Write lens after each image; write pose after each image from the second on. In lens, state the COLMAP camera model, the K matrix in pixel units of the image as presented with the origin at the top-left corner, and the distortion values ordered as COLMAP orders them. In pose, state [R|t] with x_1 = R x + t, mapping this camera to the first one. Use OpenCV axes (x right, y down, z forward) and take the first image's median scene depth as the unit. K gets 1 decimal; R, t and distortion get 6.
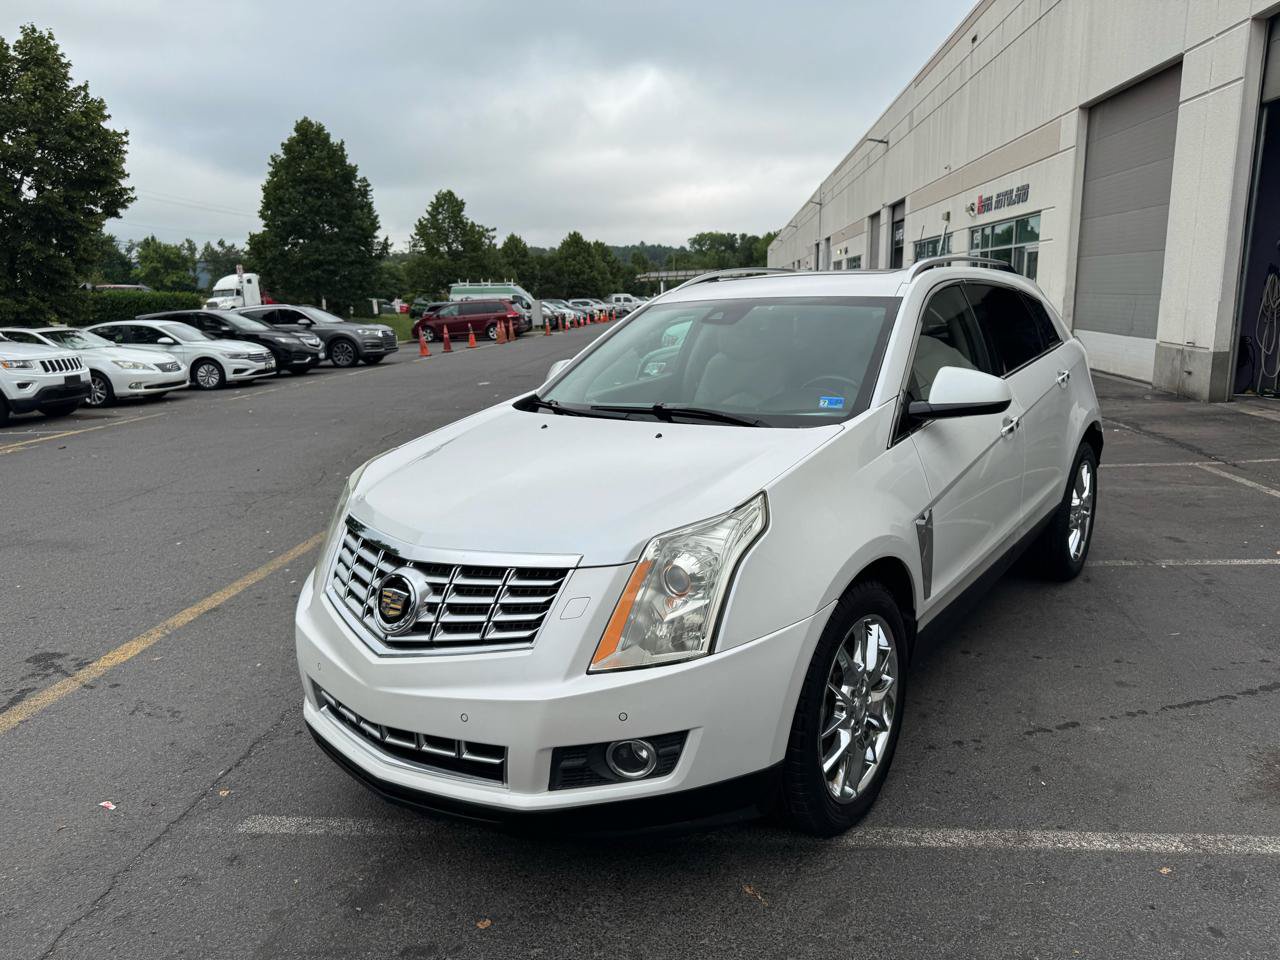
lens RADIAL K [[919.1, 0, 651.9], [0, 919.1, 477.1], [0, 0, 1]] dist [0.003804, -0.001218]
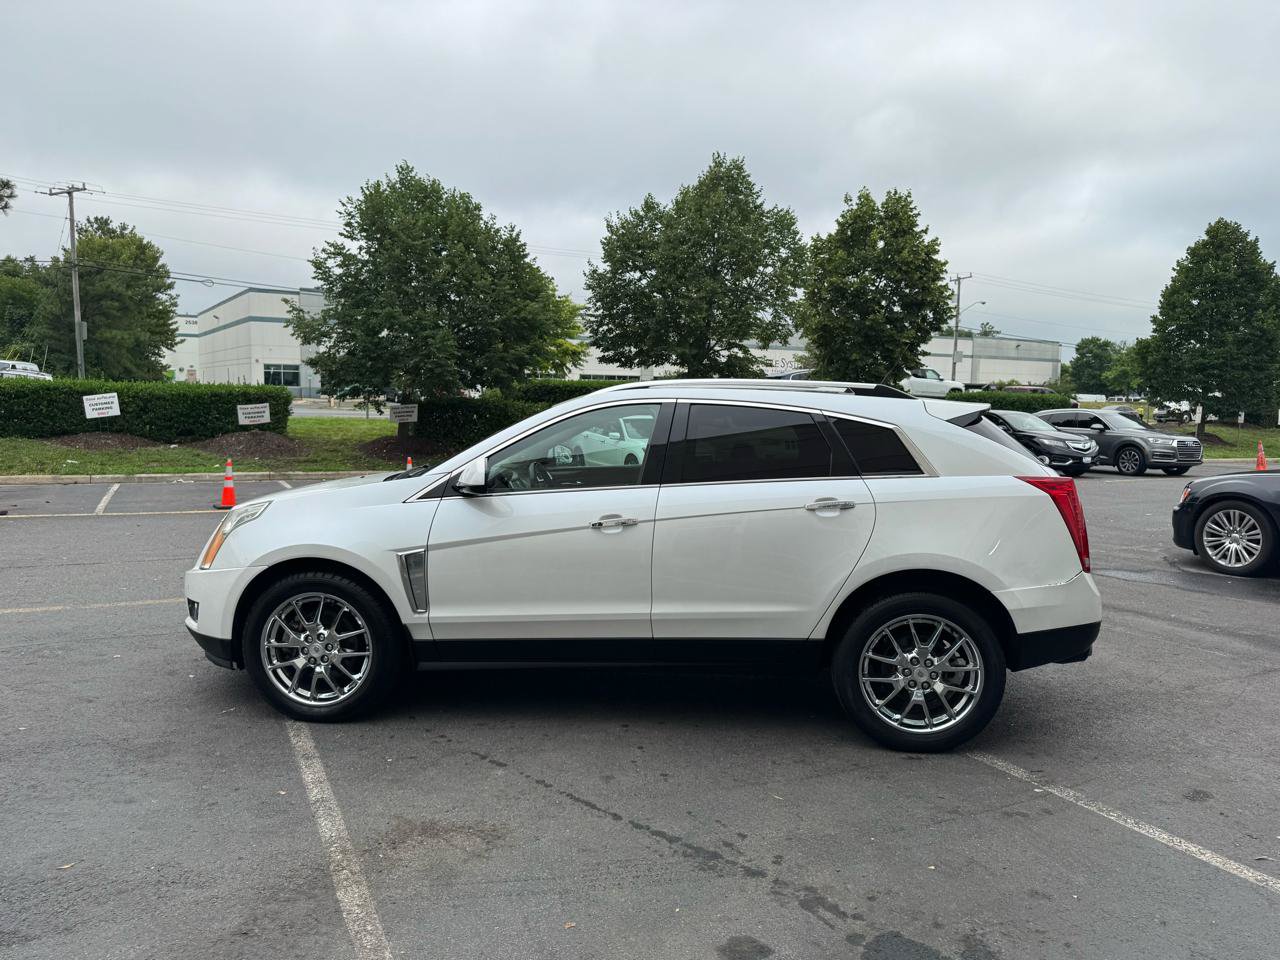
lens RADIAL K [[898.2, 0, 636.4], [0, 898.2, 483.5], [0, 0, 1]] dist [0.082161, -0.121867]
pose [[0.514509, 0.113102, -0.849993, 0.277310], [-0.196951, 0.980349, 0.011232, -0.025080], [0.834560, 0.161628, 0.526674, 0.086215]]
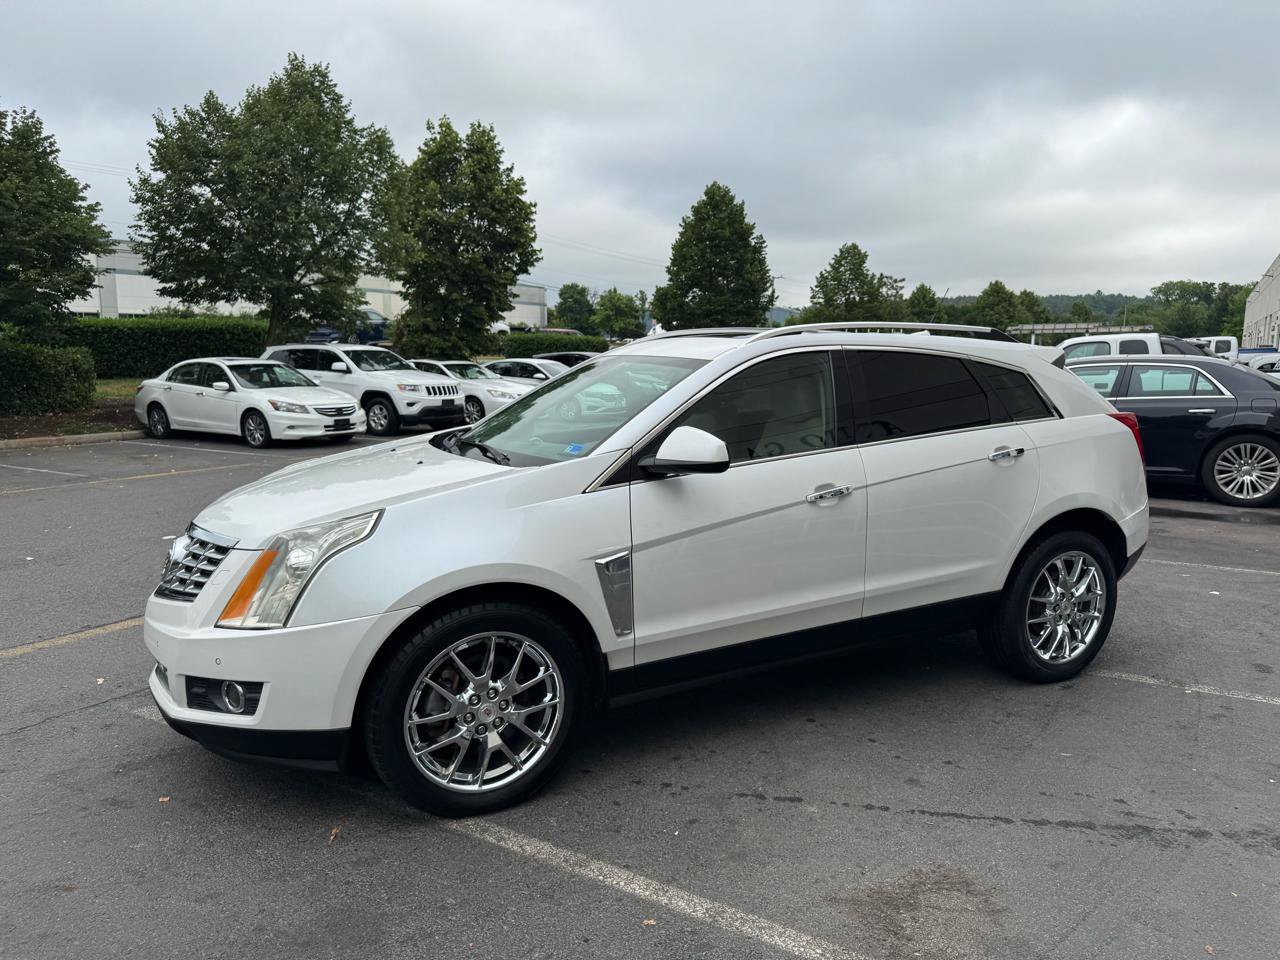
lens RADIAL K [[904.2, 0, 648.7], [0, 904.2, 485.4], [0, 0, 1]] dist [0.092443, -0.147643]
pose [[0.894160, 0.098815, -0.436707, 0.130708], [-0.117121, 0.993003, -0.015116, -0.005380], [0.432158, 0.064663, 0.899477, 0.007177]]
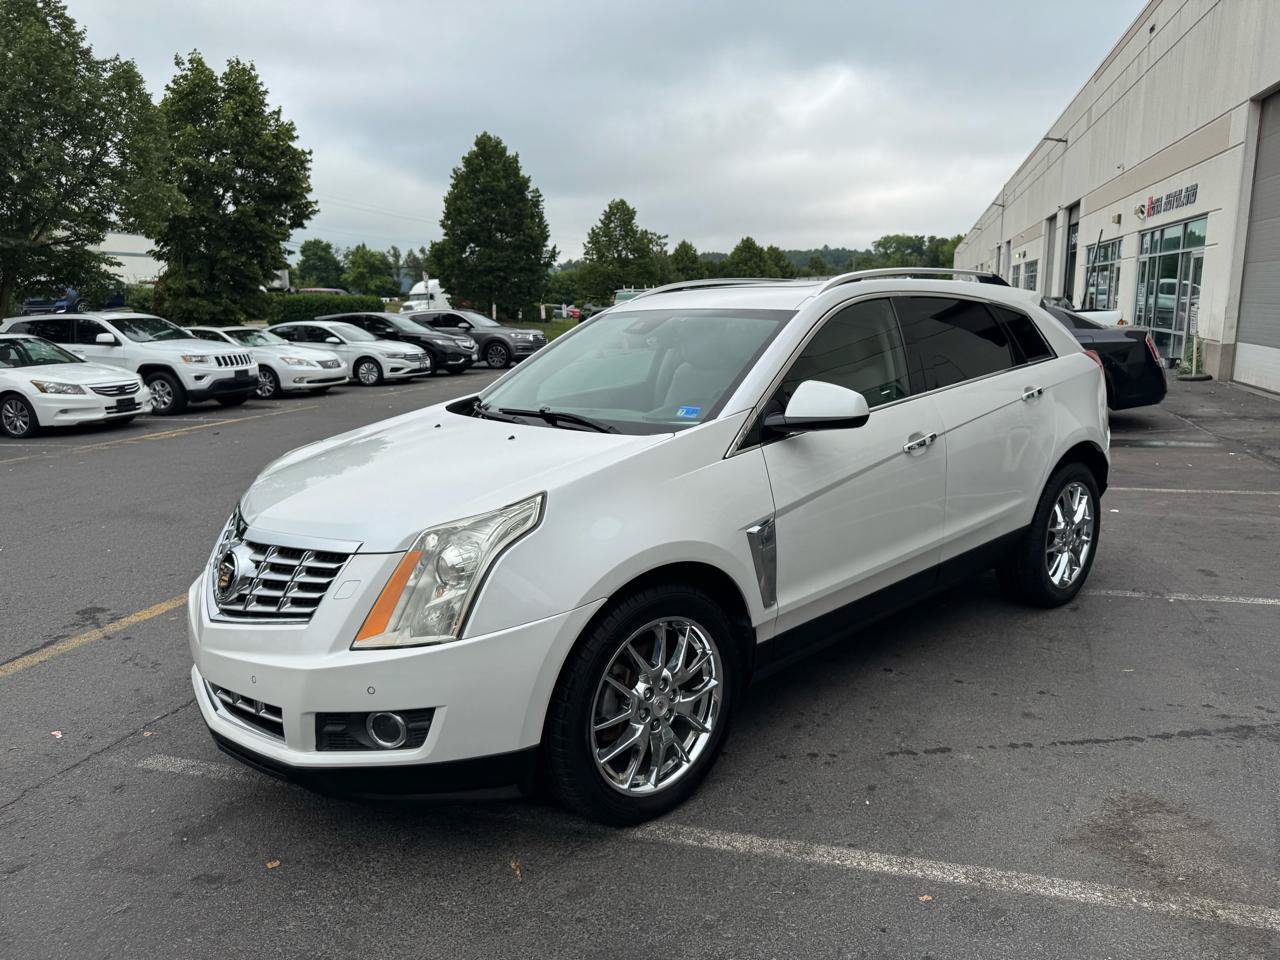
lens RADIAL K [[913.7, 0, 652.8], [0, 913.7, 477.9], [0, 0, 1]] dist [0.030598, -0.038986]
pose [[0.981100, 0.043224, -0.188611, 0.060110], [-0.044004, 0.999031, 0.000051, -0.000923], [0.188431, 0.008249, 0.982052, -0.002550]]
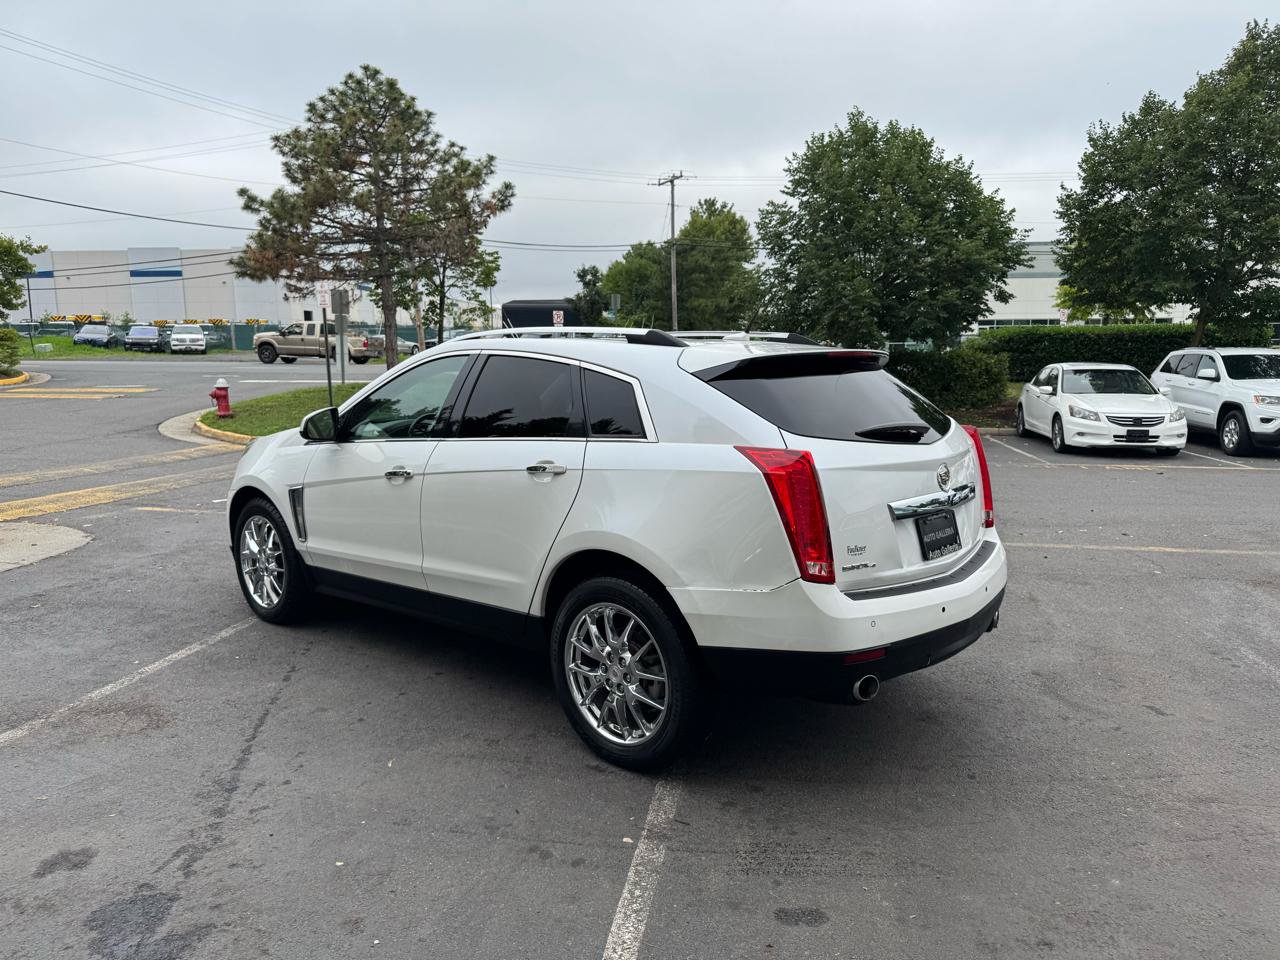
lens RADIAL K [[898.2, 0, 636.4], [0, 898.2, 483.5], [0, 0, 1]] dist [0.082161, -0.121867]
pose [[-0.104281, 0.170231, -0.979871, 0.305387], [-0.188583, 0.963984, 0.187541, -0.065060], [0.976505, 0.204344, -0.068422, 0.281737]]
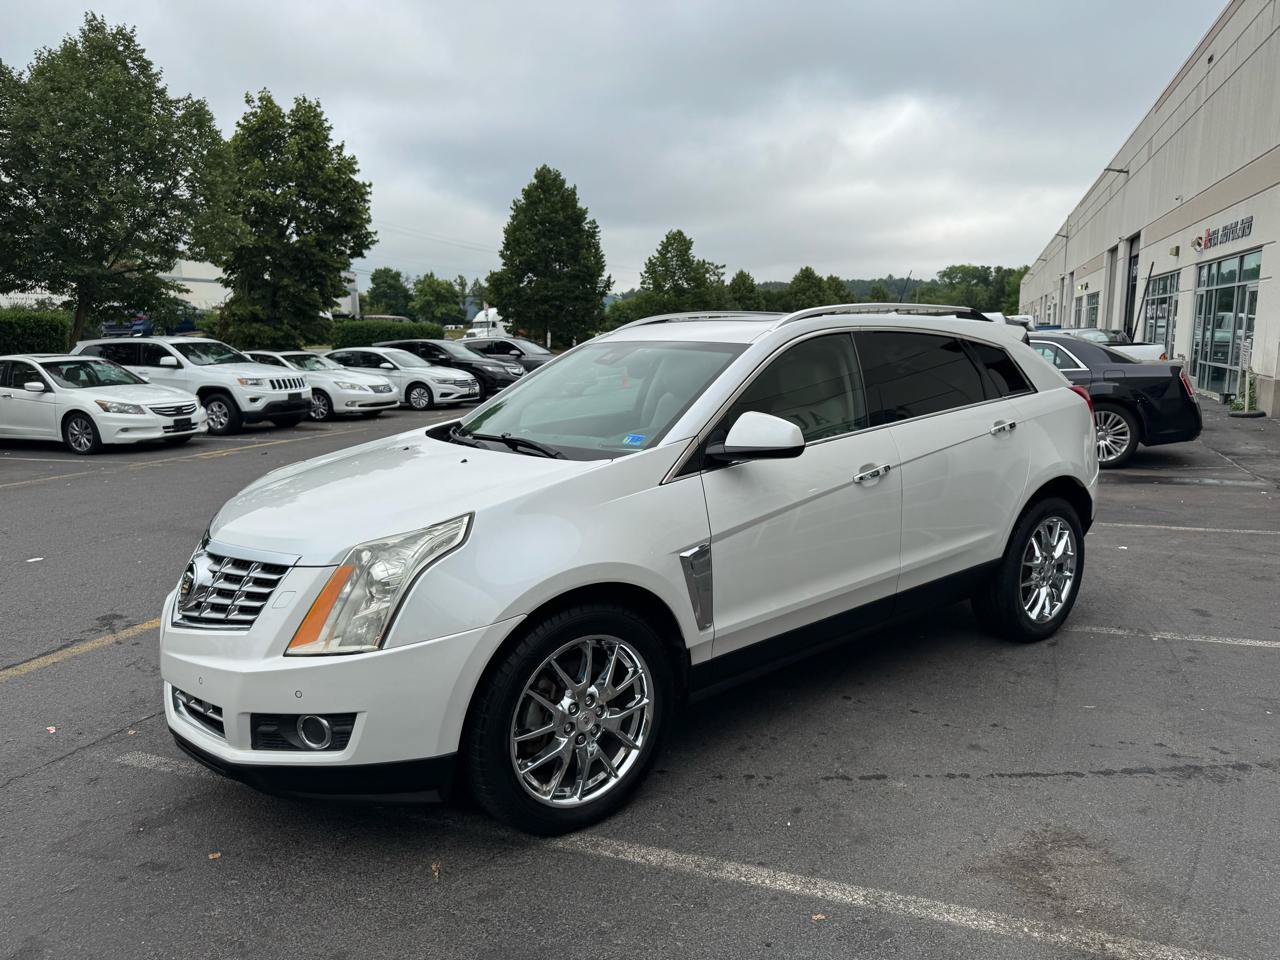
lens RADIAL K [[907.7, 0, 651.1], [0, 907.7, 484.0], [0, 0, 1]] dist [0.063625, -0.091749]
pose [[0.965363, 0.058267, -0.254323, 0.083383], [-0.065378, 0.997668, -0.019588, -0.001707], [0.252588, 0.035536, 0.966921, -0.004113]]
